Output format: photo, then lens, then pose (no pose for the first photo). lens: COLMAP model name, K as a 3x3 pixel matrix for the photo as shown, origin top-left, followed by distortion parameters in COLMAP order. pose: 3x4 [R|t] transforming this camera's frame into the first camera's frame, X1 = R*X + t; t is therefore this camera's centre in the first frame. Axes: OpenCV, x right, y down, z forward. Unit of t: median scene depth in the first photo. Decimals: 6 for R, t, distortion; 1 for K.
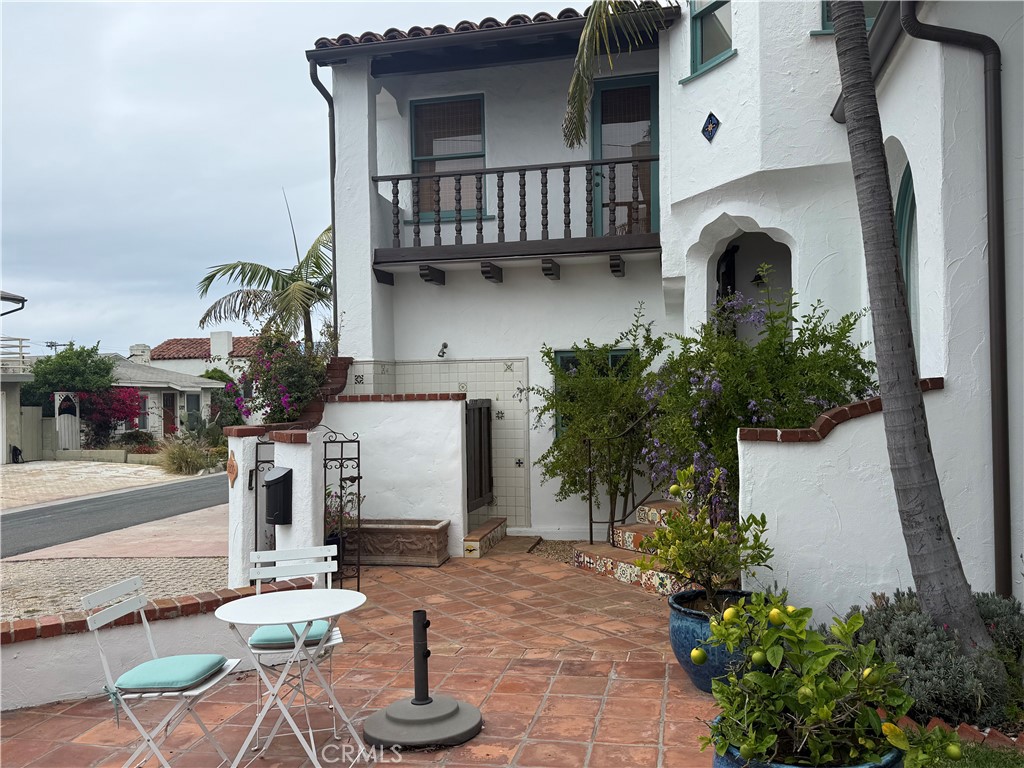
lens RADIAL K [[824.6, 0, 512.0], [0, 824.6, 384.0], [0, 0, 1]] dist [0.124179, -0.001551]
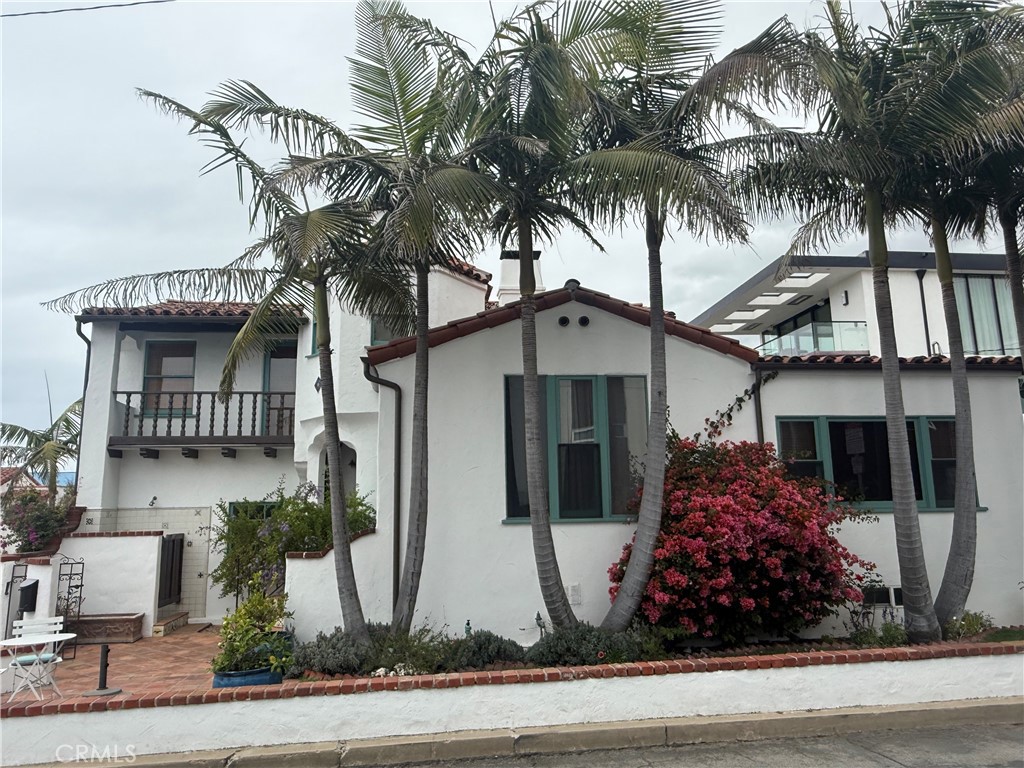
lens RADIAL K [[712.1, 0, 512.0], [0, 712.1, 384.0], [0, 0, 1]] dist [-0.000456, -0.002410]
pose [[0.944380, 0.057358, 0.323816, 0.116481], [-0.001817, 0.985567, -0.169278, -0.036404], [-0.328852, 0.159275, 0.930853, -0.541723]]
